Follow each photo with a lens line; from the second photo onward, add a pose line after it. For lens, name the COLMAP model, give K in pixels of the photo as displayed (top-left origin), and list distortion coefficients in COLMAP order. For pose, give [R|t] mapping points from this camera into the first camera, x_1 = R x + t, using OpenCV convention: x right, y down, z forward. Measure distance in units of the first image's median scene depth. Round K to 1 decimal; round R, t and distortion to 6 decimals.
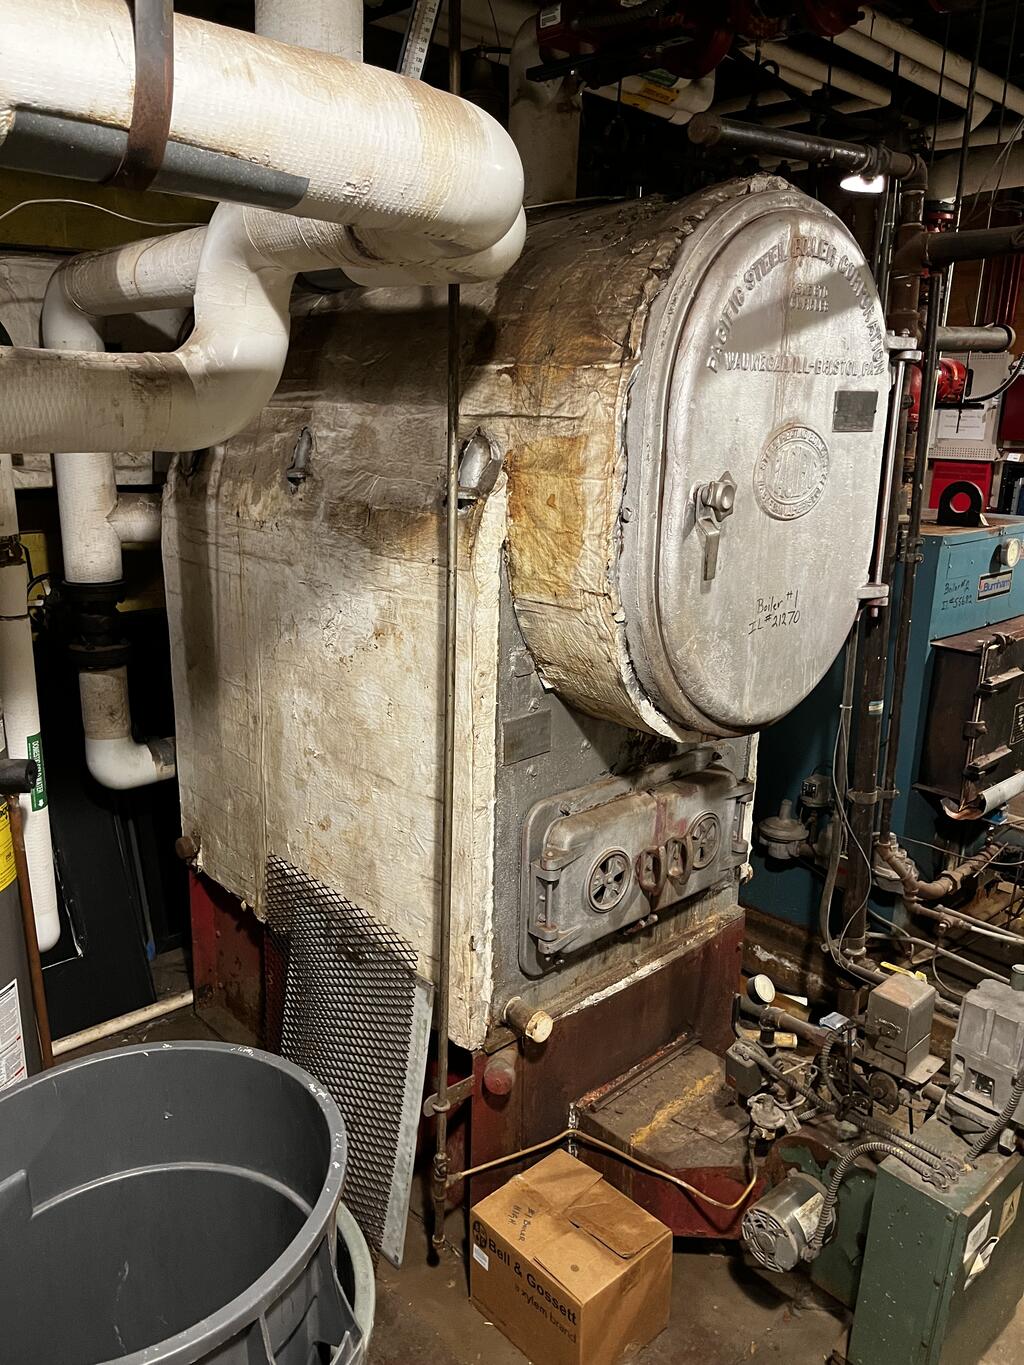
lens RADIAL K [[1025.0, 0, 510.8], [0, 1025.0, 680.3], [0, 0, 1]] dist [0.059496, -0.074681]
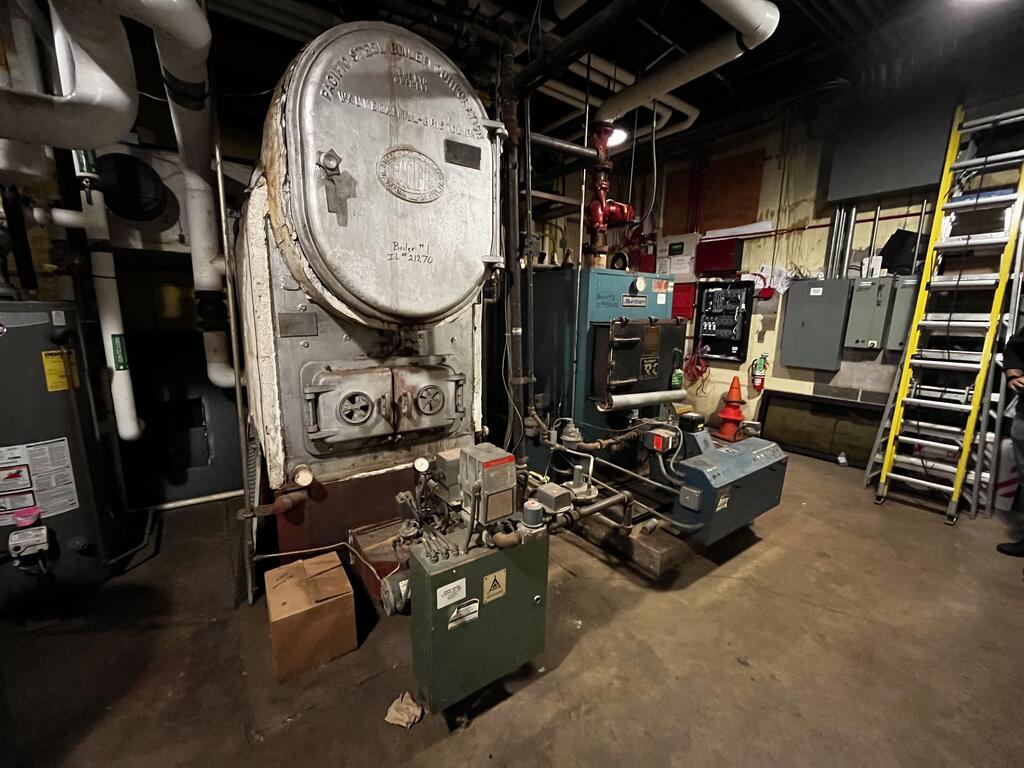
lens RADIAL K [[411.1, 0, 511.0], [0, 411.1, 384.5], [0, 0, 1]] dist [-0.001736, 0.001610]
pose [[0.989769, 0.019134, -0.141393, 0.493755], [-0.031920, 0.995545, -0.088723, 0.210618], [0.139066, 0.092329, 0.985970, 0.274556]]
